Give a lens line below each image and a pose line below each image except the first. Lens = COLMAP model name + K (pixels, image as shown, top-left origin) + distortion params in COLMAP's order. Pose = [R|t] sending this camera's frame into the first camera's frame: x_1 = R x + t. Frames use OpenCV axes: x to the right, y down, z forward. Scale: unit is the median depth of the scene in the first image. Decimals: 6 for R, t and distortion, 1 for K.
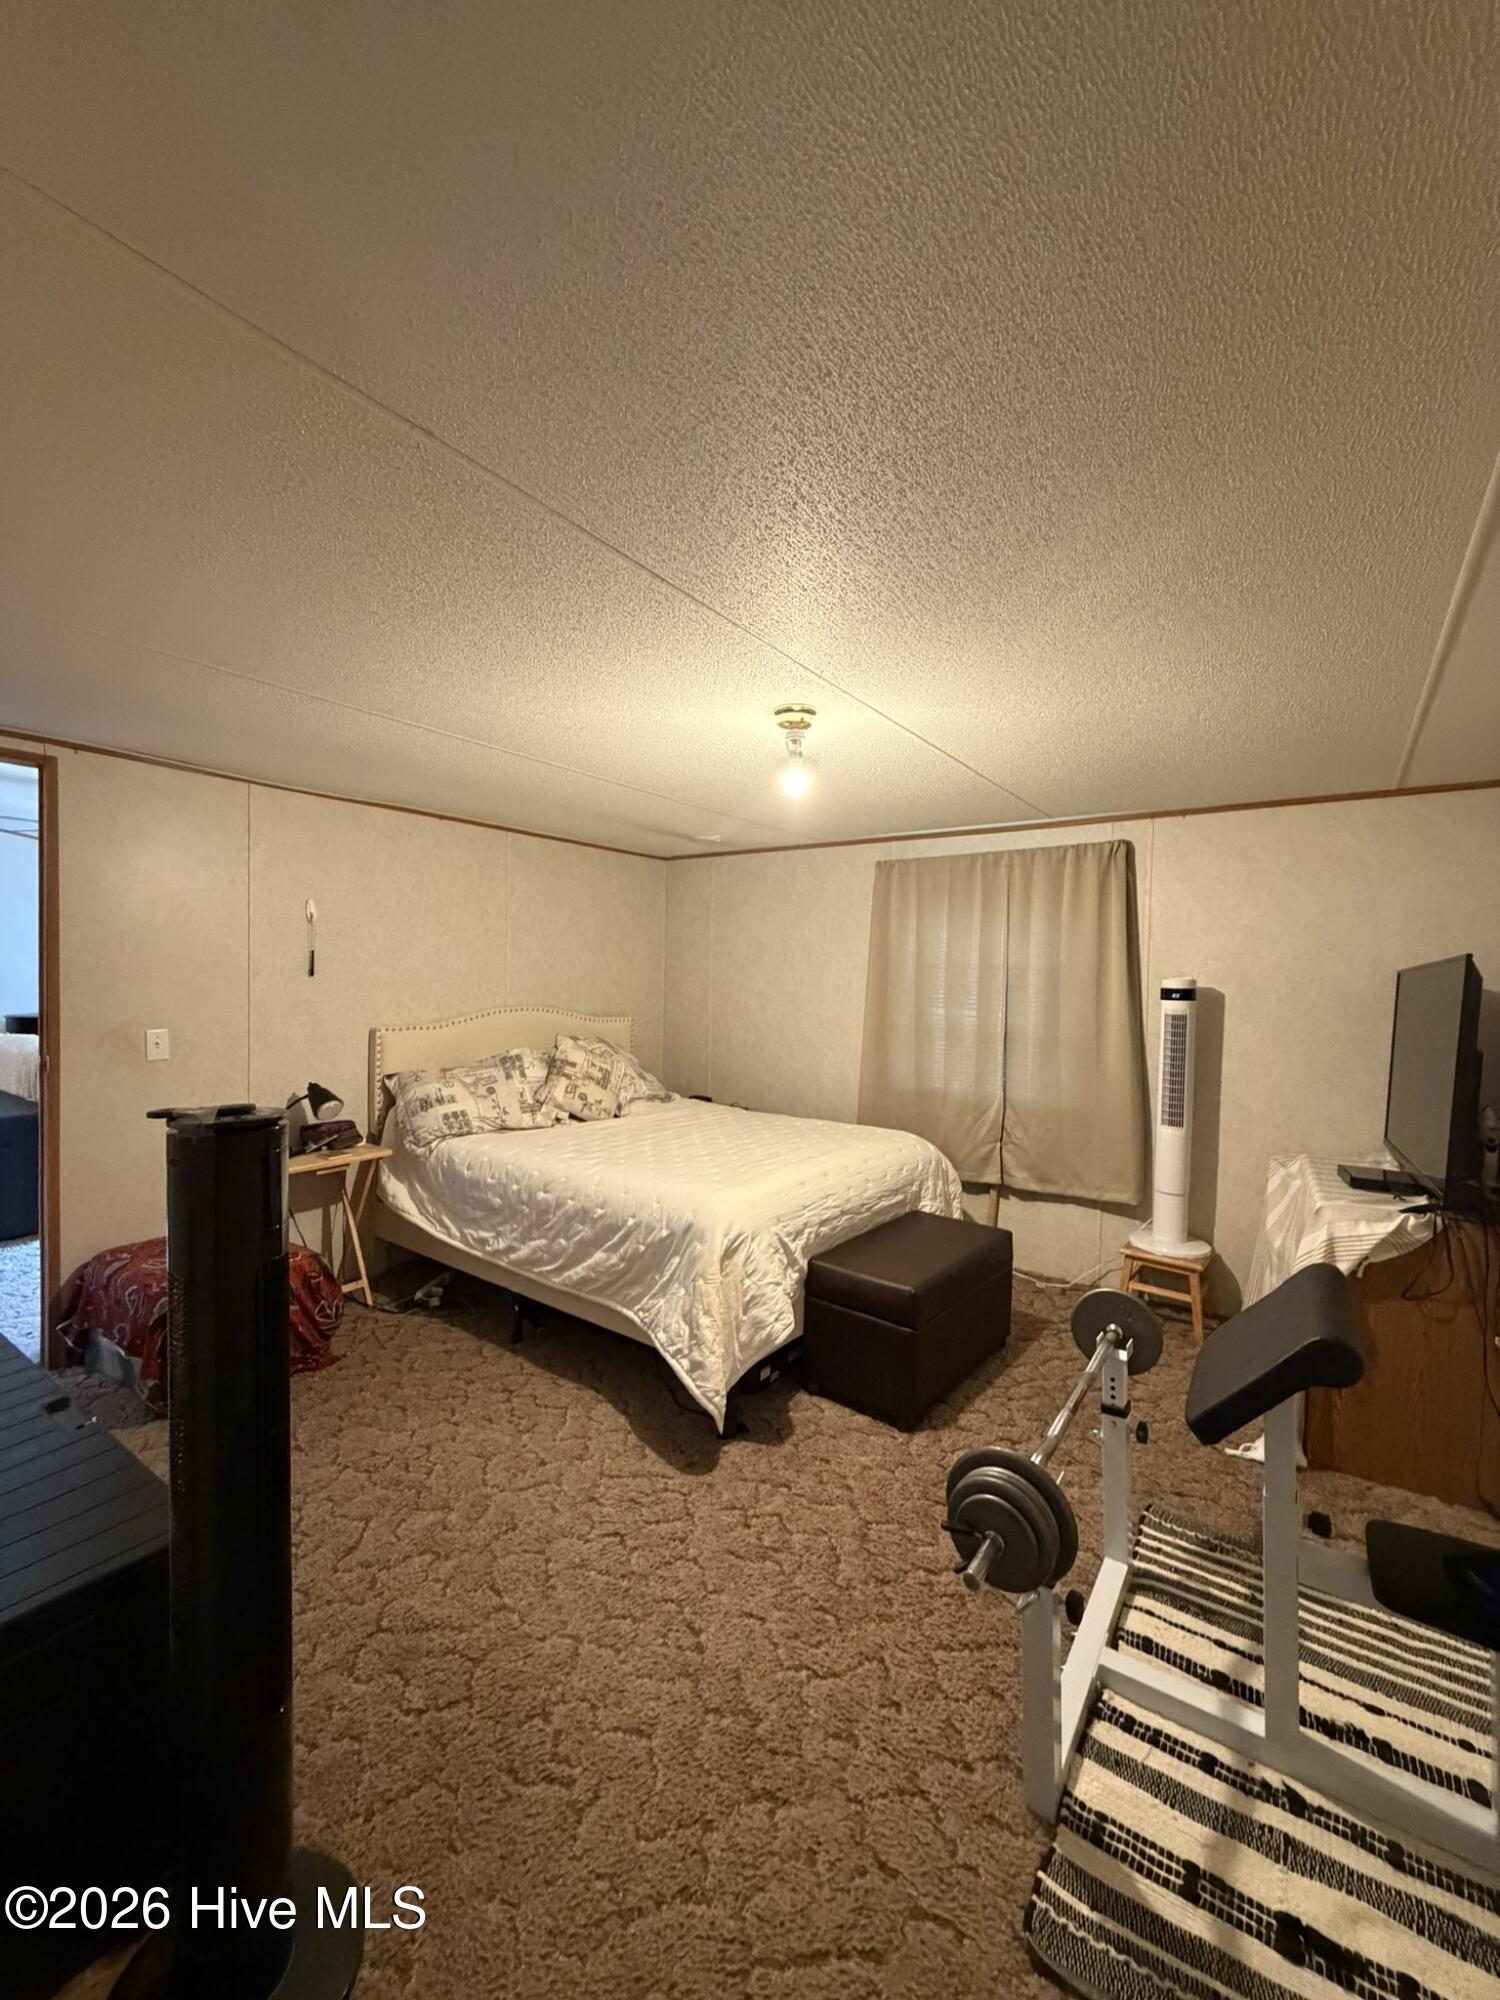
lens RADIAL K [[800.3, 0, 748.3], [0, 800.3, 992.2], [0, 0, 1]] dist [-0.000283, 0.000600]
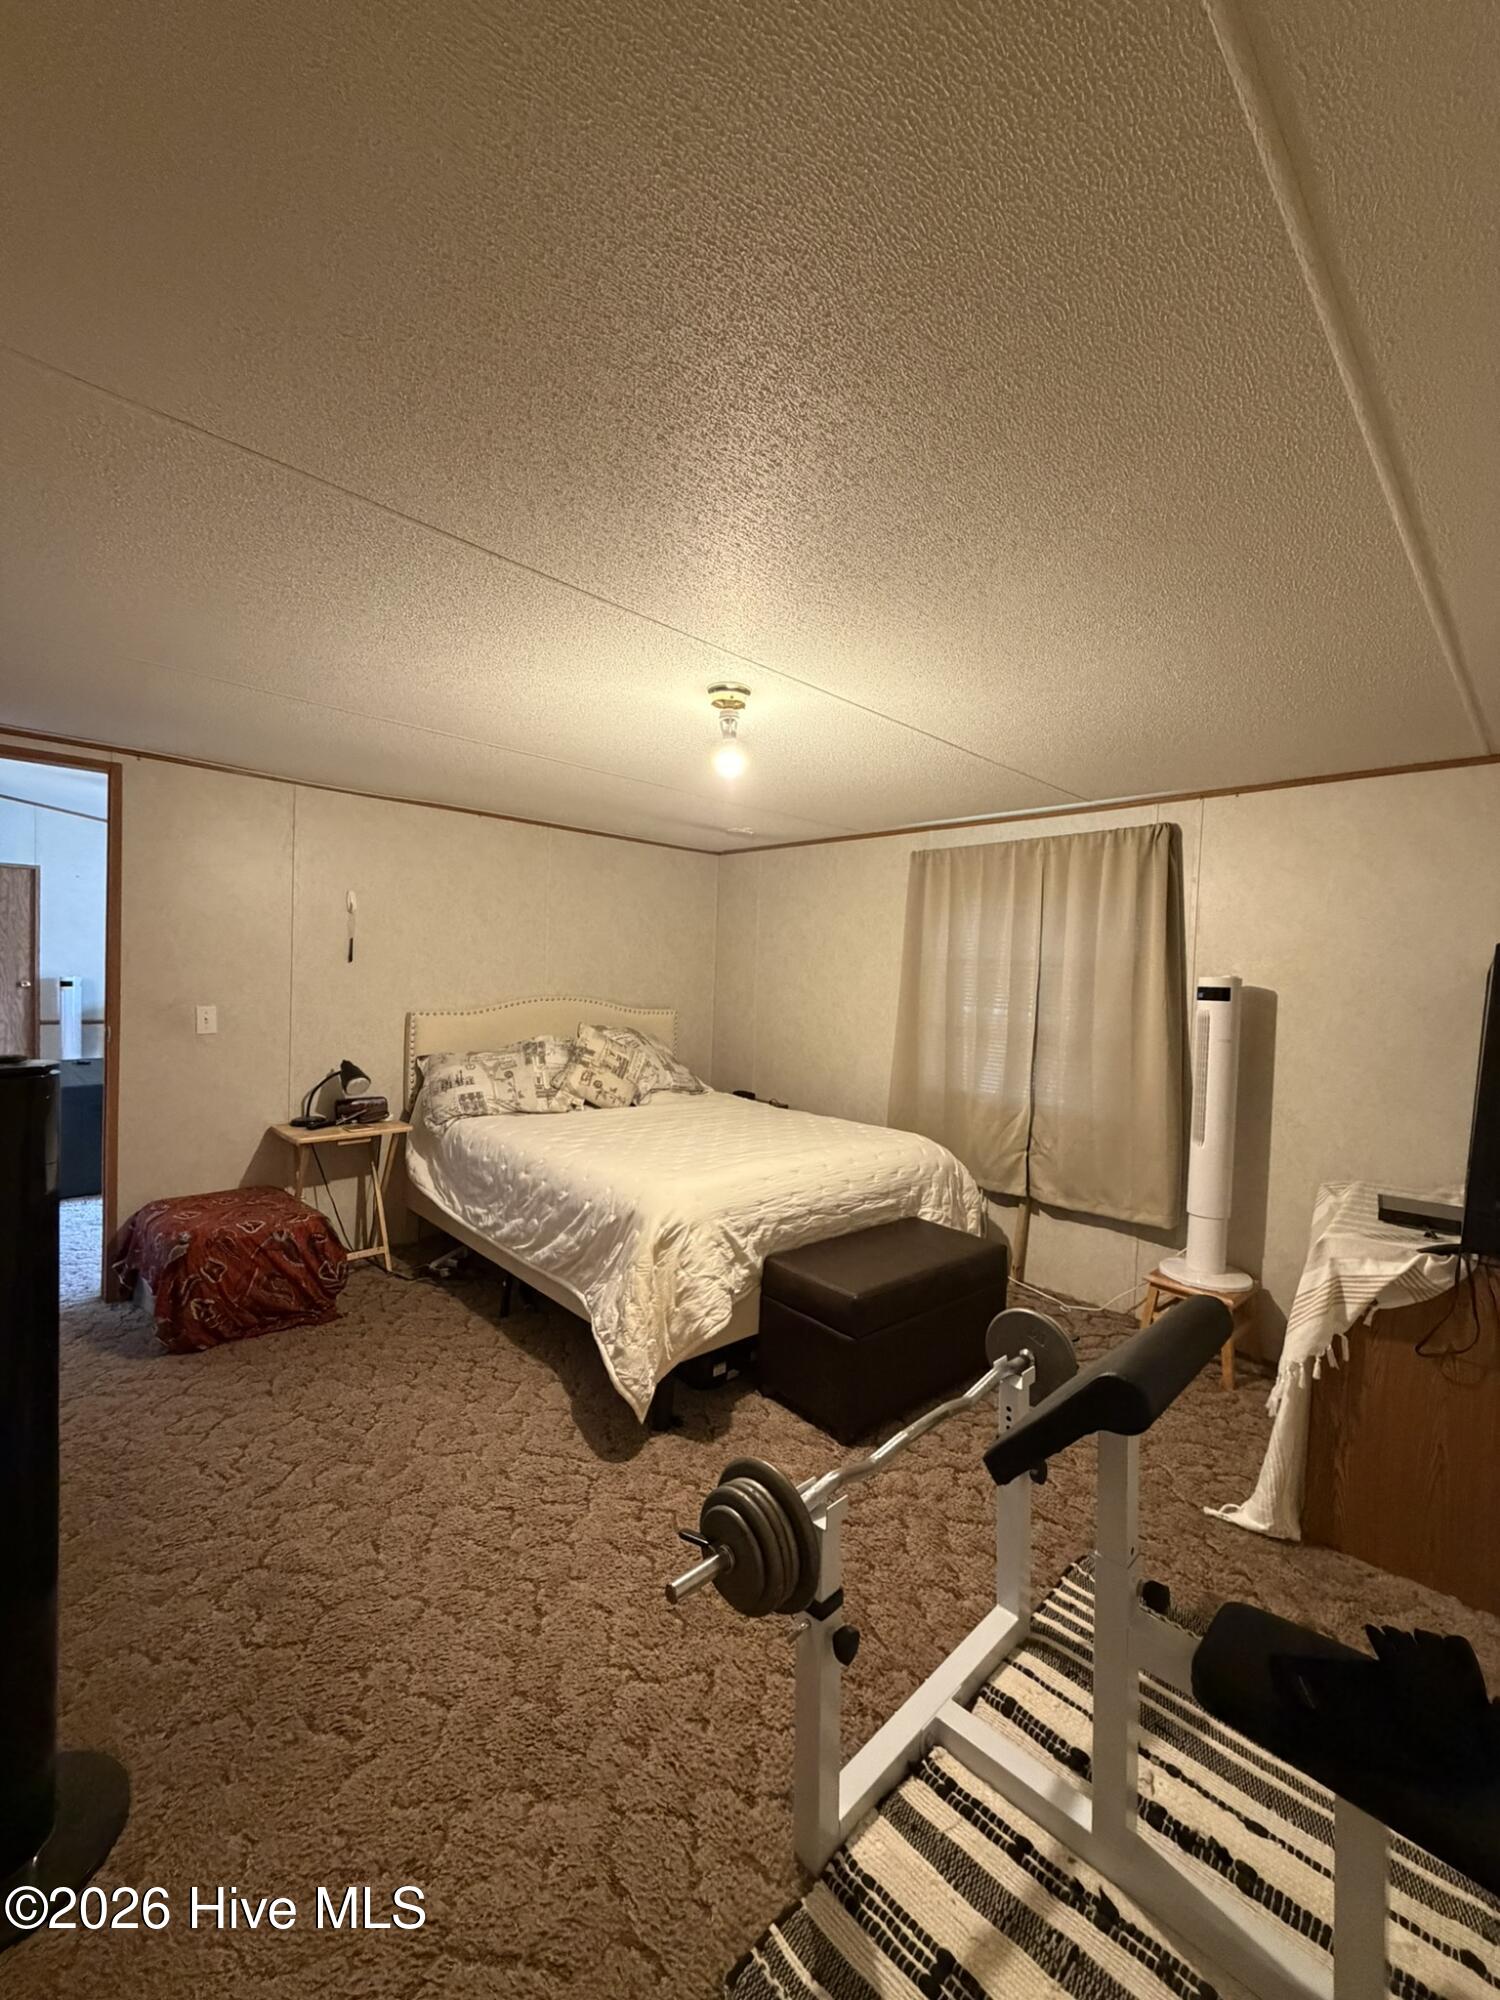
lens RADIAL K [[800.3, 0, 748.3], [0, 800.3, 992.2], [0, 0, 1]] dist [-0.000283, 0.000600]
pose [[0.984319, 0.019442, -0.175325, 0.222368], [-0.019927, 0.999801, -0.001006, 0.014595], [0.175271, 0.004484, 0.984510, 0.040494]]
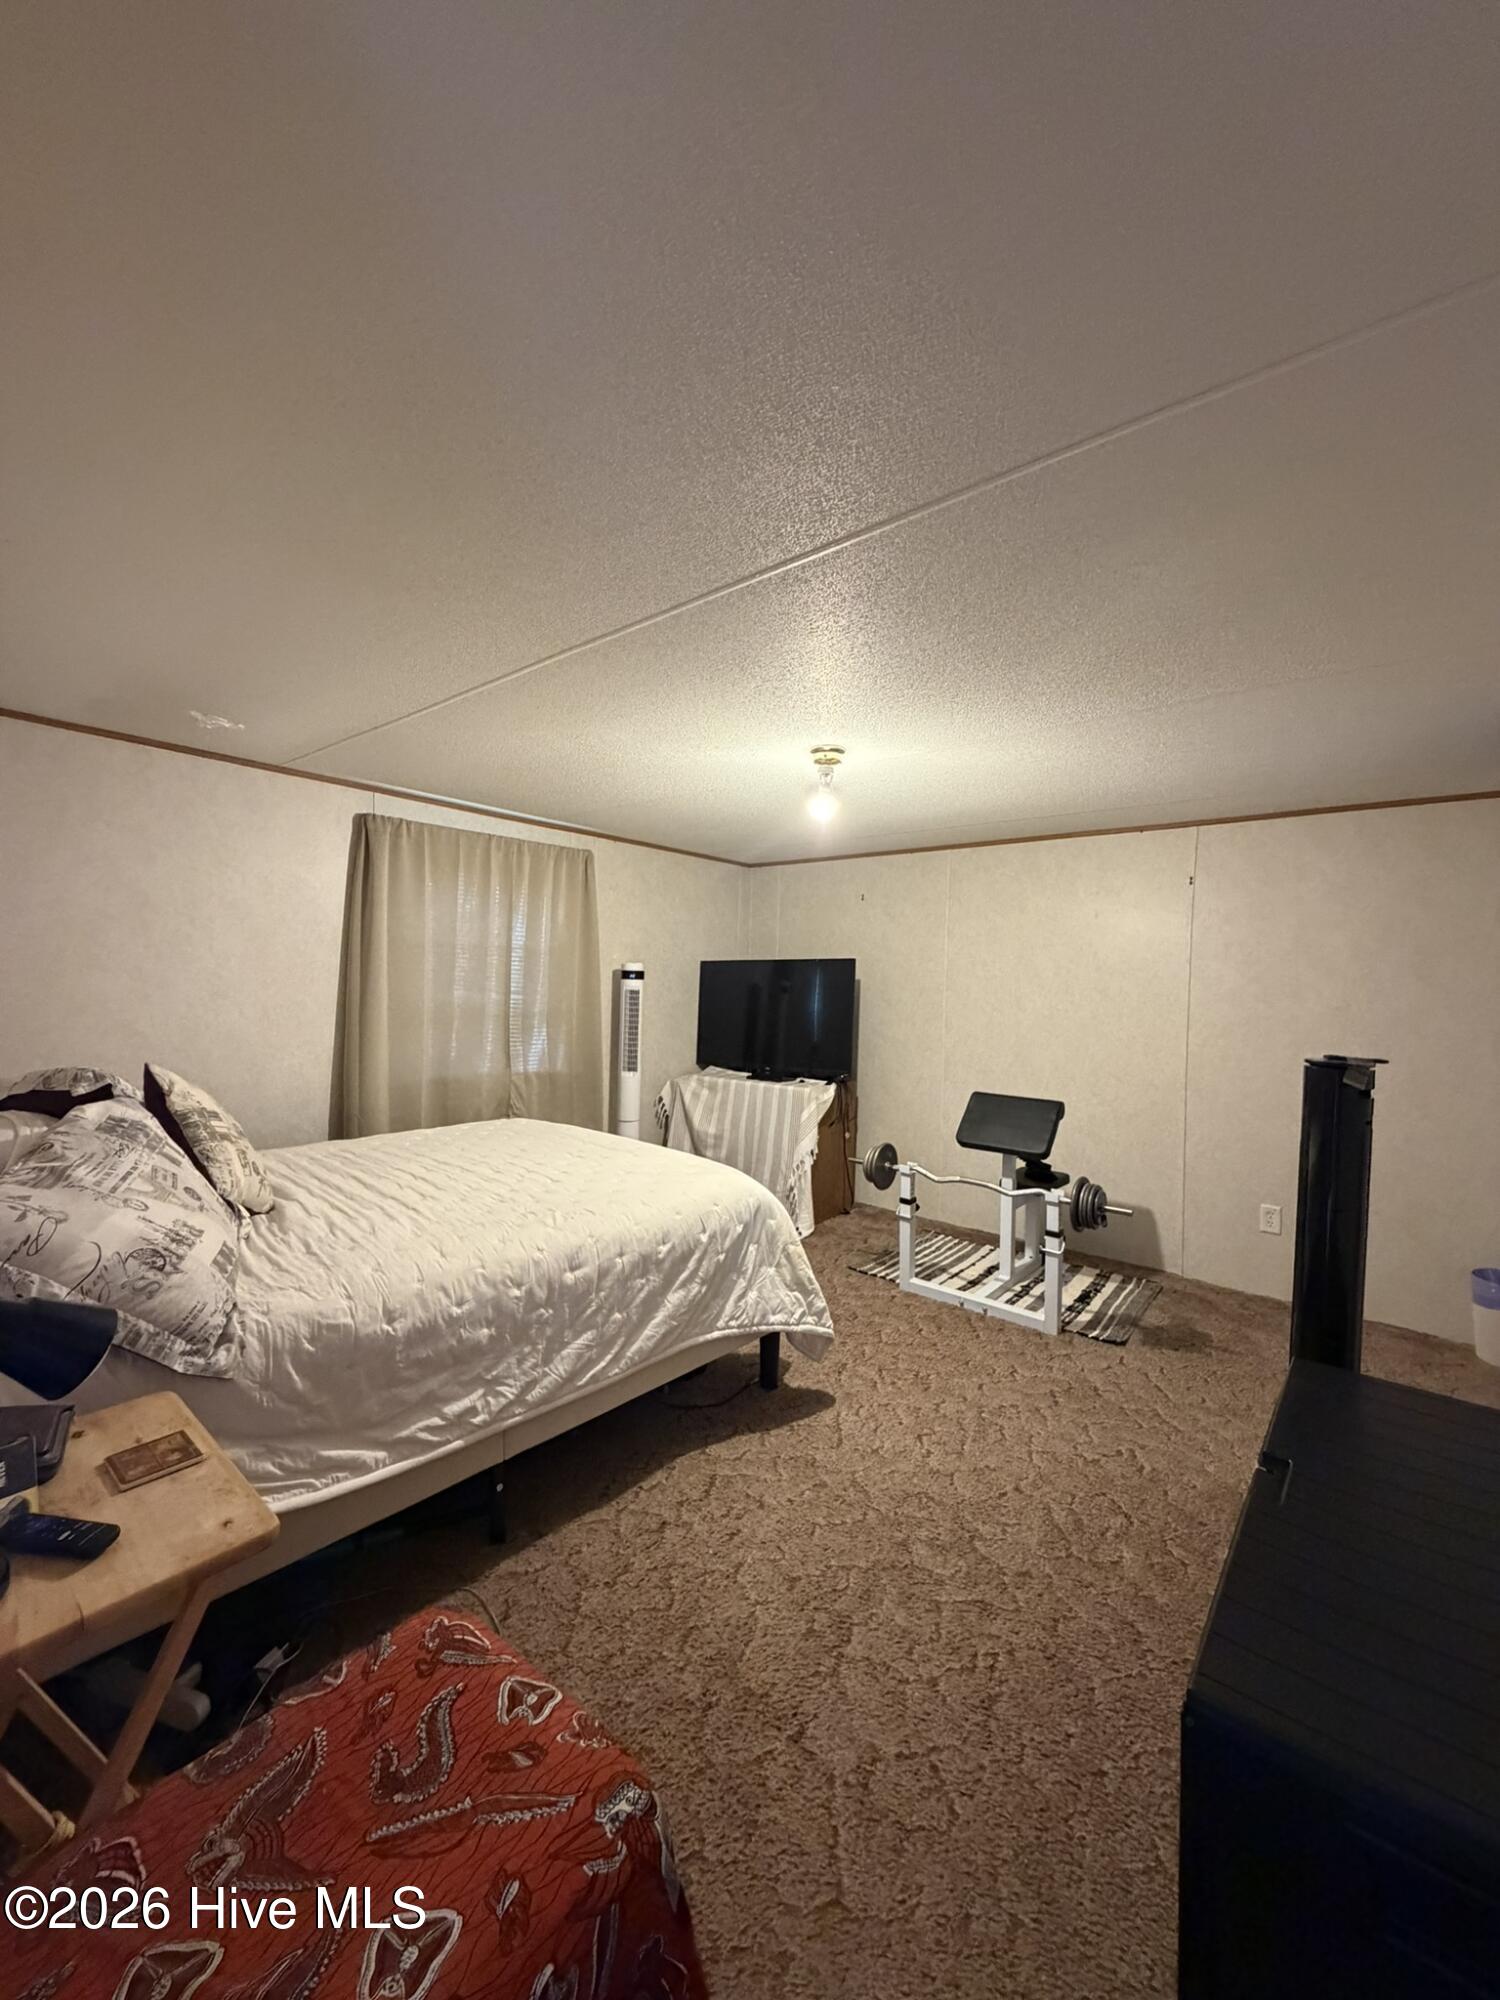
lens RADIAL K [[800.3, 0, 748.3], [0, 800.3, 992.2], [0, 0, 1]] dist [-0.000283, 0.000600]
pose [[0.085268, -0.030189, 0.995901, -1.013381], [-0.011922, 0.999438, 0.031317, -0.015824], [-0.996287, -0.014544, 0.084860, 0.868696]]
